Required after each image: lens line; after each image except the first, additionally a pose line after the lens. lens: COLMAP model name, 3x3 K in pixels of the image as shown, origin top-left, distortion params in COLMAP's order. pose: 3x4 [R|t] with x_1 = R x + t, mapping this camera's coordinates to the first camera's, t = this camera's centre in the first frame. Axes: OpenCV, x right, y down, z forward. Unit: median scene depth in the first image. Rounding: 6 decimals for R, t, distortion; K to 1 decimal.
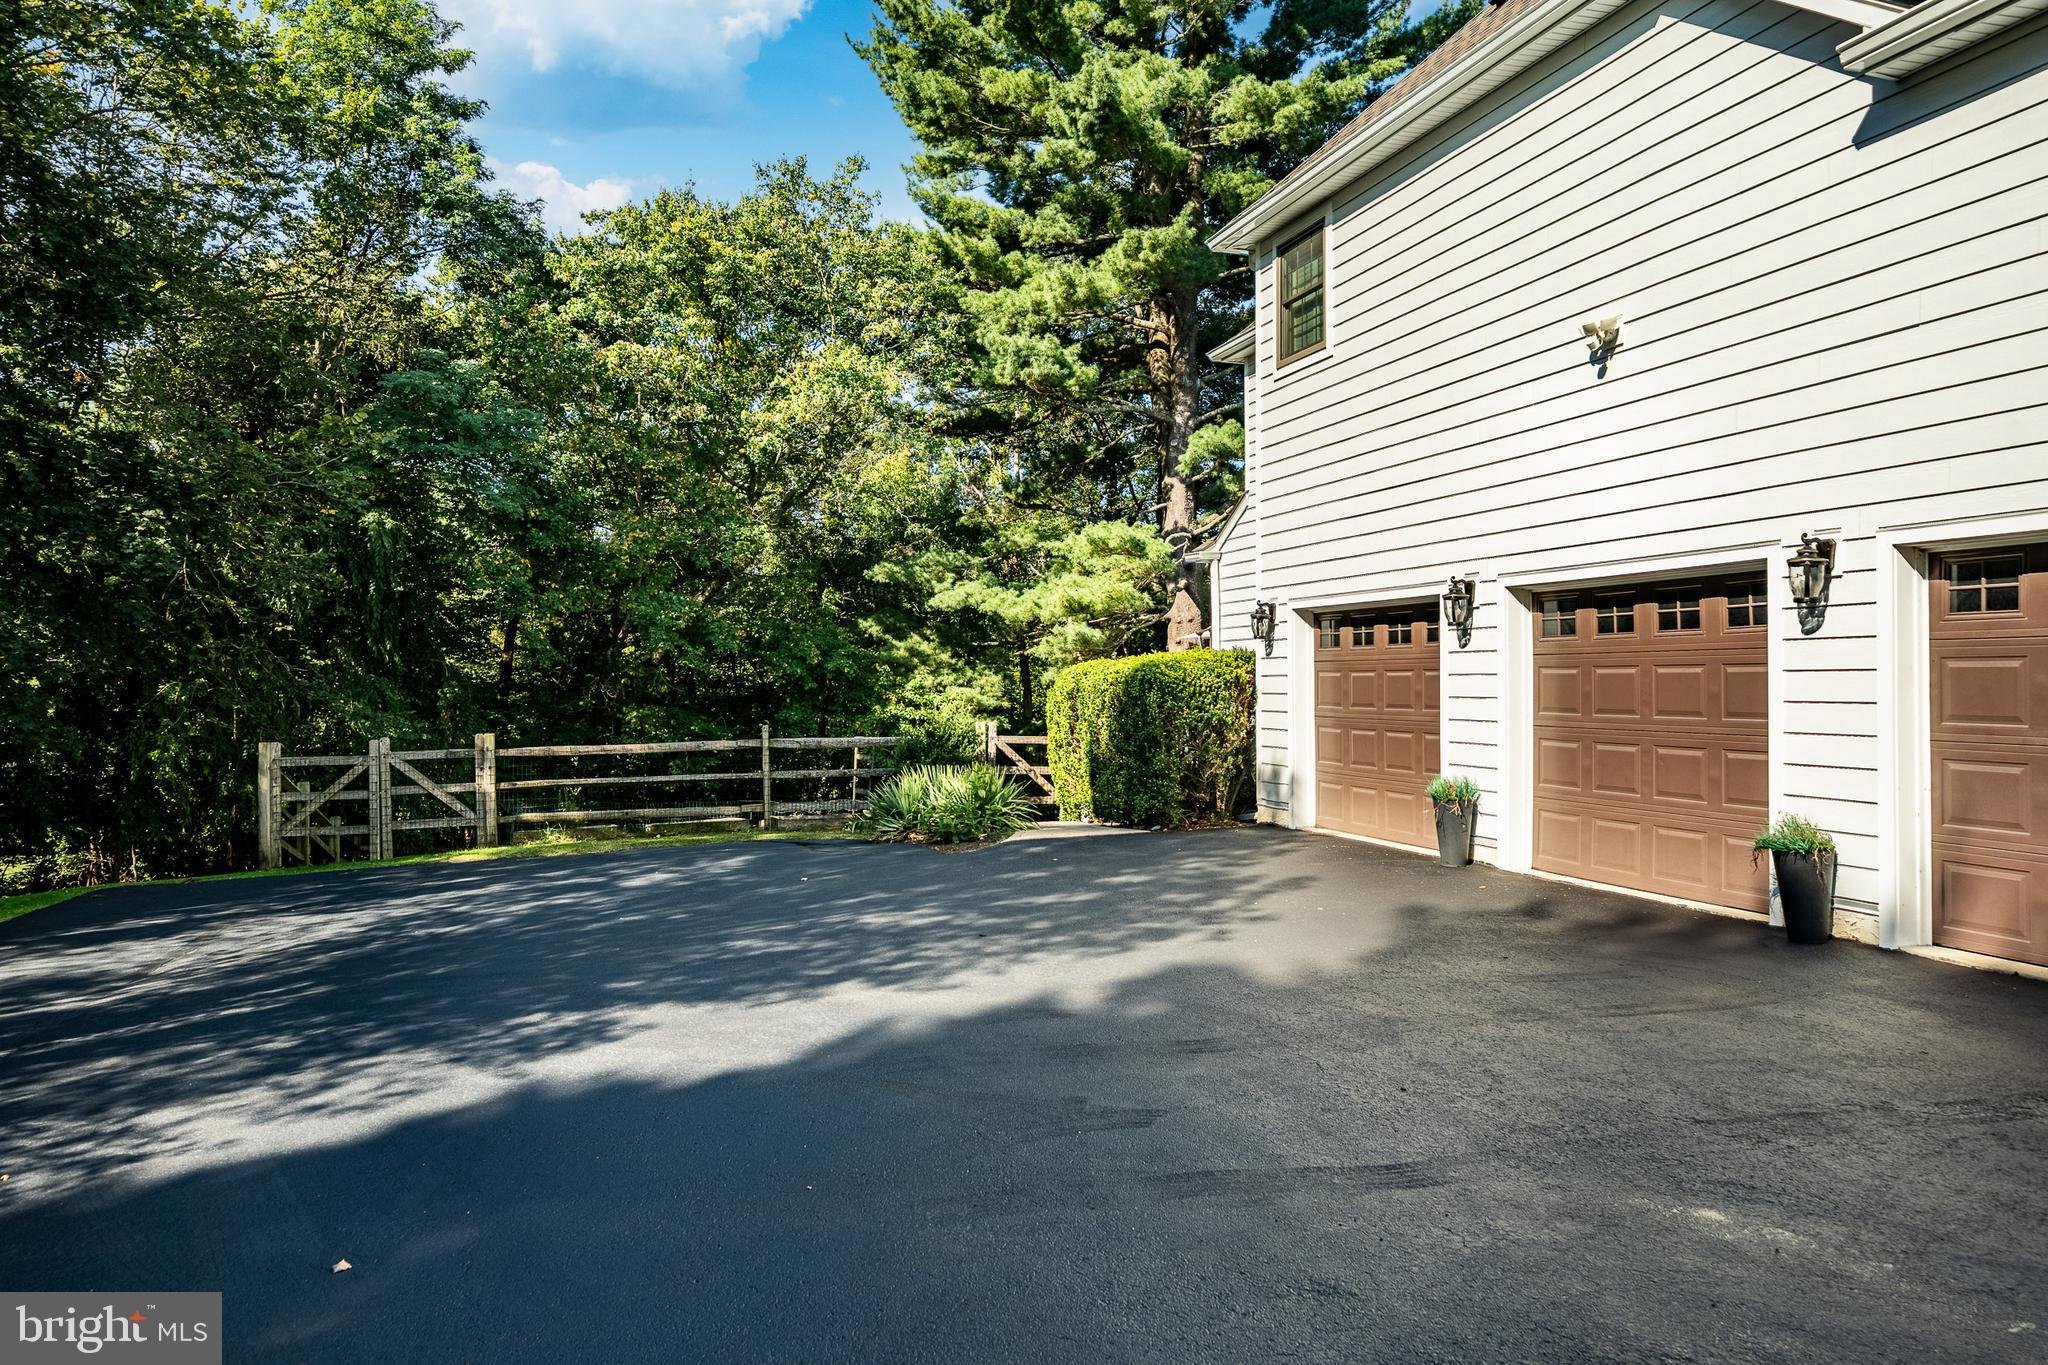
lens RADIAL K [[1391.3, 0, 1024.0], [0, 1391.3, 682.5], [0, 0, 1]] dist [-0.002733, 0.001871]
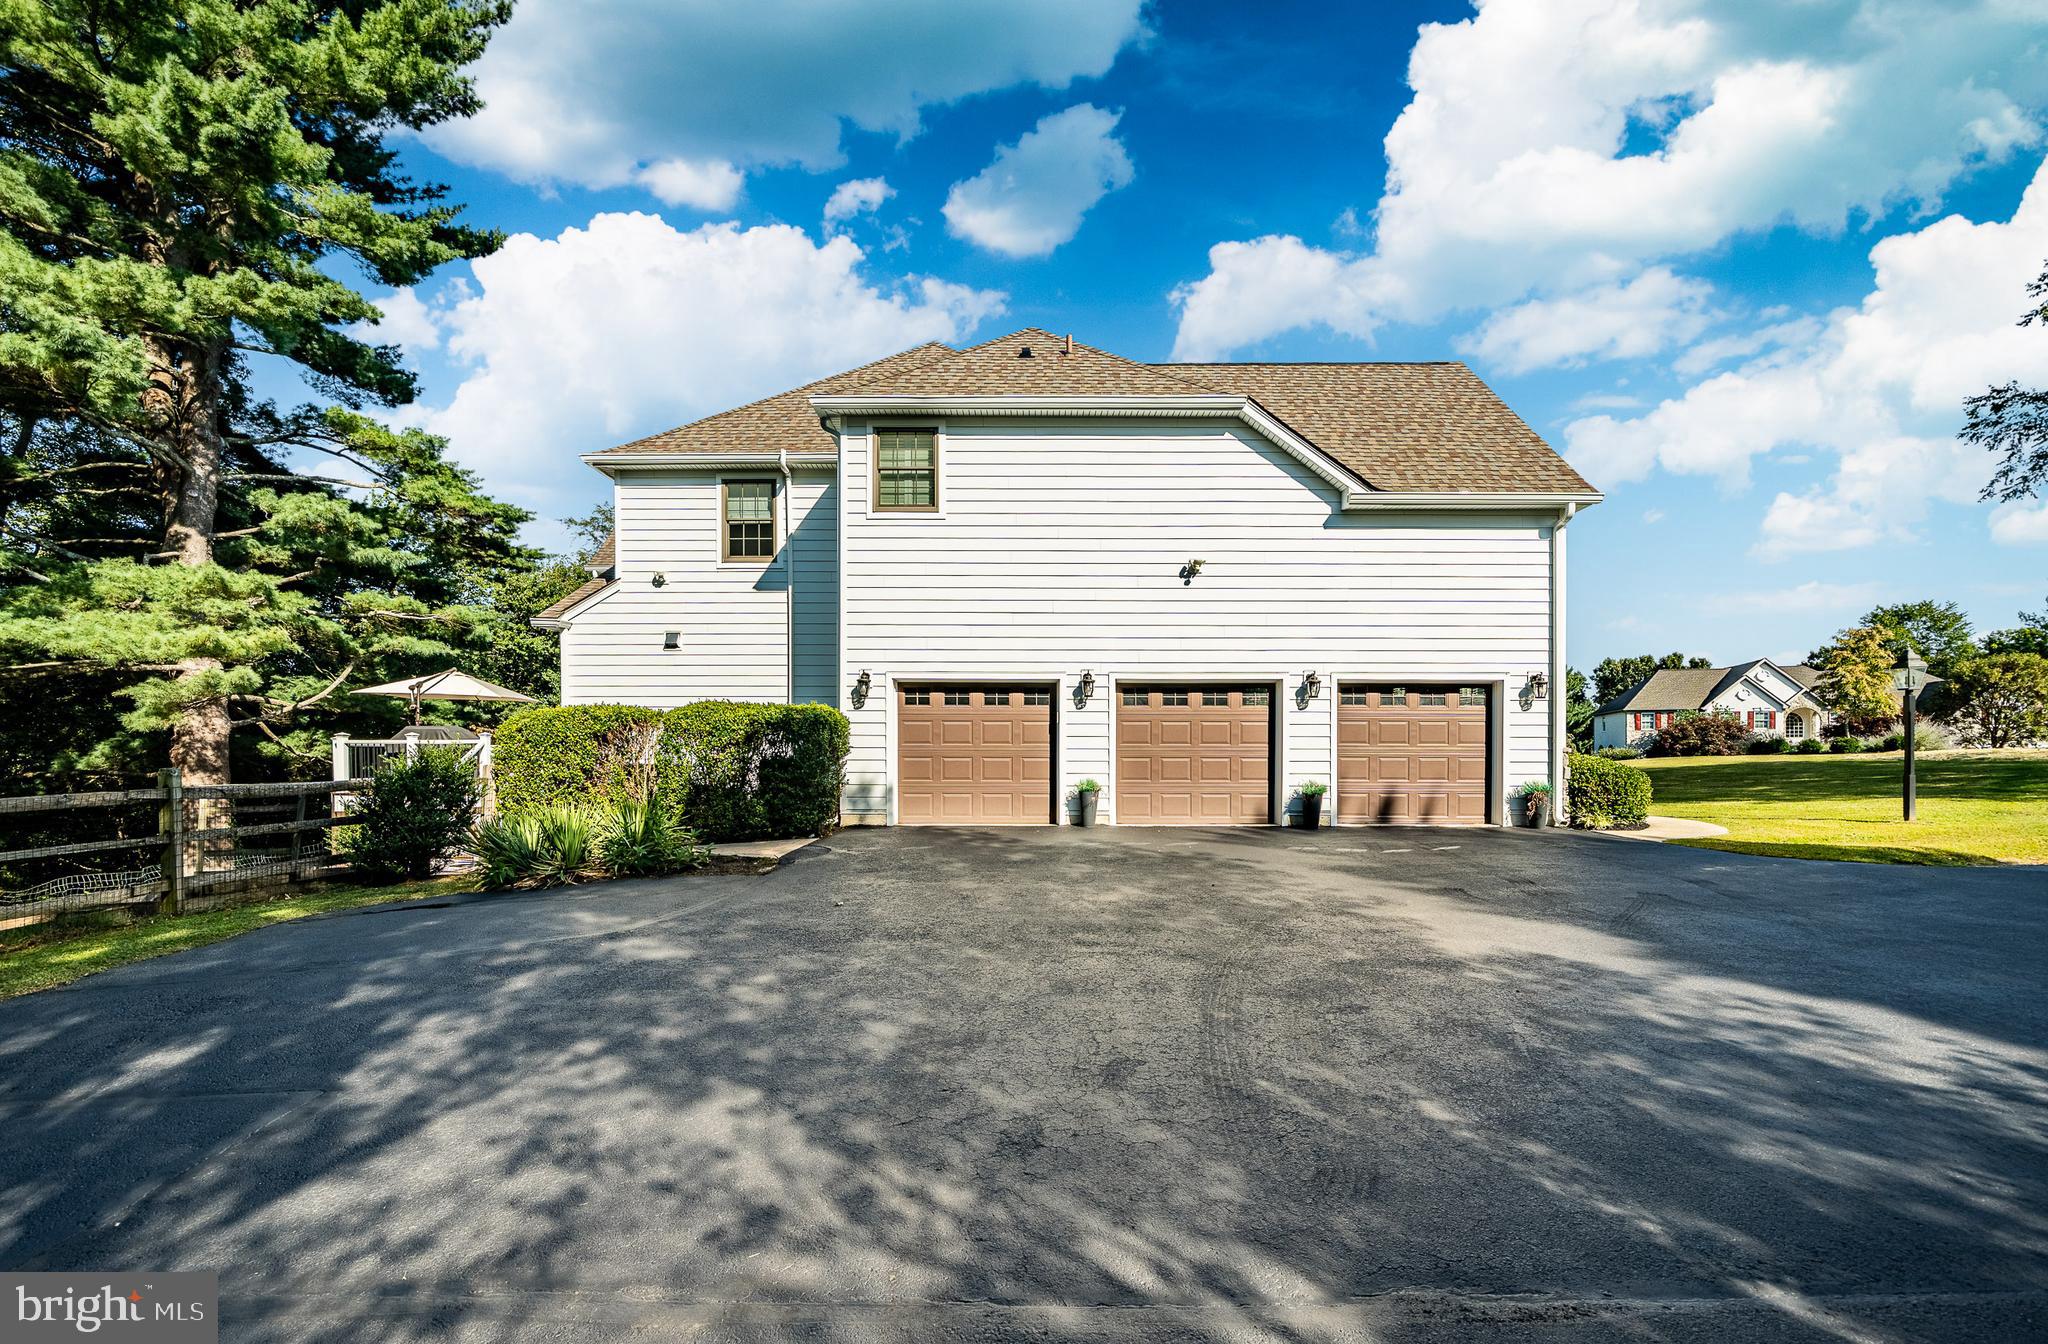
lens RADIAL K [[788.4, 0, 1023.3], [0, 788.4, 770.3], [0, 0, 1]] dist [-0.015764, -0.000452]
pose [[0.293120, -0.021477, 0.955834, -0.688791], [-0.002961, 0.999722, 0.023372, 0.031465], [-0.956071, -0.009681, 0.292975, 0.740152]]
